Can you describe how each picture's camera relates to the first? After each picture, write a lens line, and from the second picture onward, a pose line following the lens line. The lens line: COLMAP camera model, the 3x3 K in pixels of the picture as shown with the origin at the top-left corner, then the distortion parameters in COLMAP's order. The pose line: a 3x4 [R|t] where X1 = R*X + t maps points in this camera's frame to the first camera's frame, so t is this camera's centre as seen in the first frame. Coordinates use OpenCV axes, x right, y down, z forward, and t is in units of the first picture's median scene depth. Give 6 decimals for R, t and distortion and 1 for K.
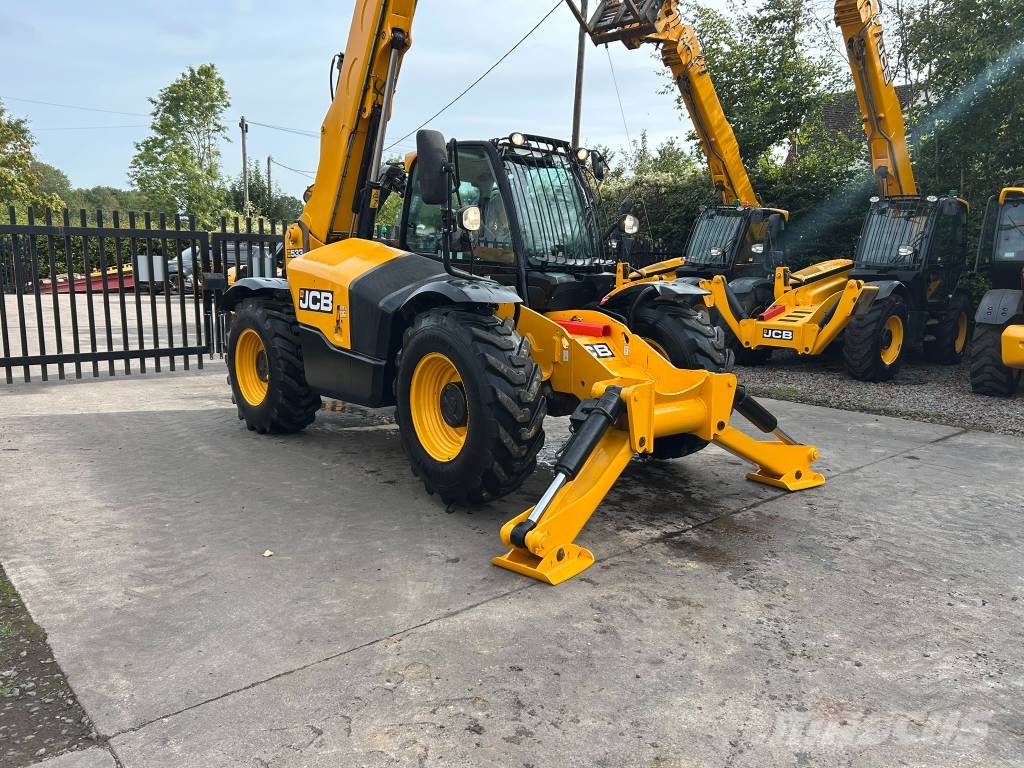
lens RADIAL K [[761.9, 0, 510.7], [0, 761.9, 381.8], [0, 0, 1]] dist [0.064919, -0.075712]
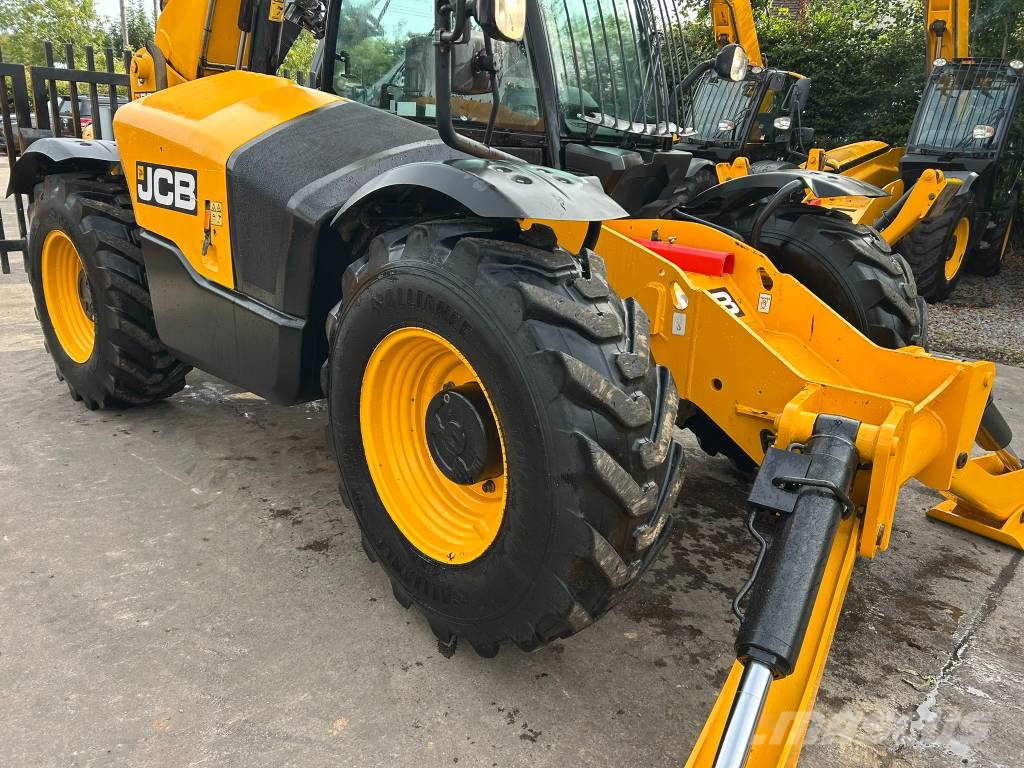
lens RADIAL K [[772.3, 0, 508.3], [0, 772.3, 380.5], [0, 0, 1]] dist [0.018211, -0.001536]
pose [[0.994996, 0.003409, 0.099857, -0.071957], [-0.018644, 0.988200, 0.152032, -0.059503], [-0.098160, -0.153133, 0.983318, 0.425632]]
